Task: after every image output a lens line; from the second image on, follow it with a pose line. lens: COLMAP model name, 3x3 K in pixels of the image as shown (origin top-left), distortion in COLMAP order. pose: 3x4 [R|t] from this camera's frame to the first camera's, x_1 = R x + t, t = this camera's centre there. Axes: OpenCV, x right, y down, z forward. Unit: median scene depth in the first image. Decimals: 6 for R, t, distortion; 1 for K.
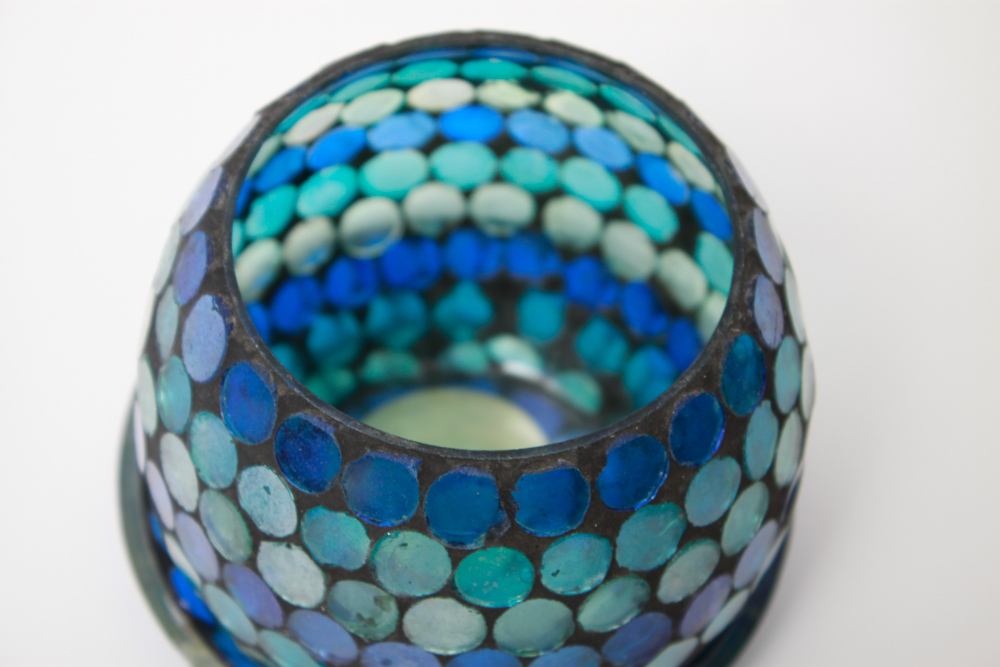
lens RADIAL K [[2437.3, 0, 497.8], [0, 2437.3, 333.8], [0, 0, 1]] dist [0.037023, 0.000000]
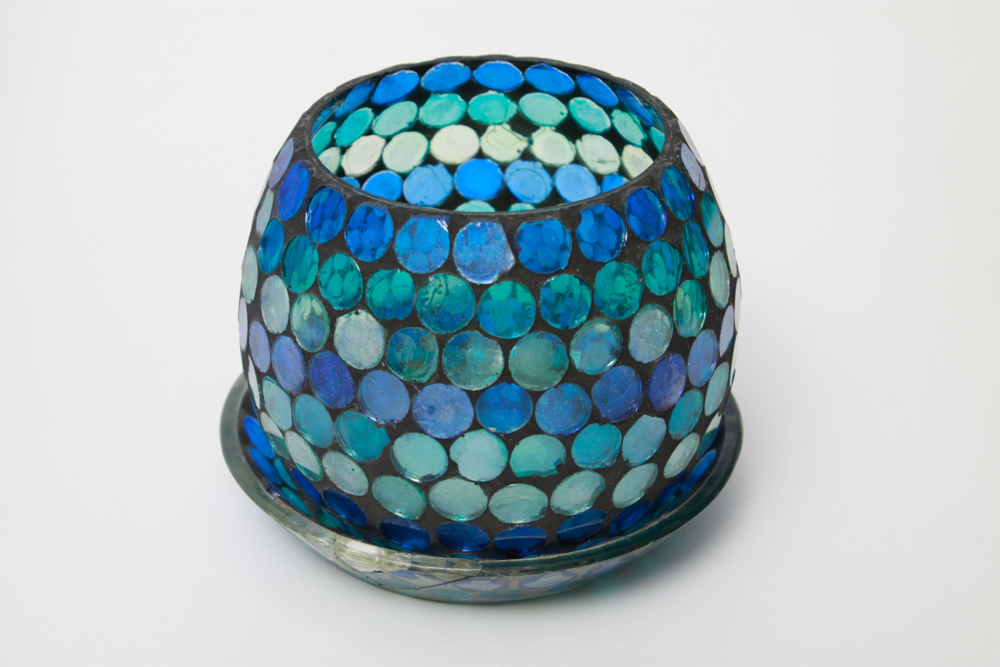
lens RADIAL K [[2437.3, 0, 501.8], [0, 2437.3, 332.5], [0, 0, 1]] dist [0.037023, 0.000000]
pose [[0.998501, -0.054422, 0.005888, -0.012602], [0.051945, 0.908083, -0.415556, 0.663318], [0.017269, 0.415239, 0.909548, -0.242914]]
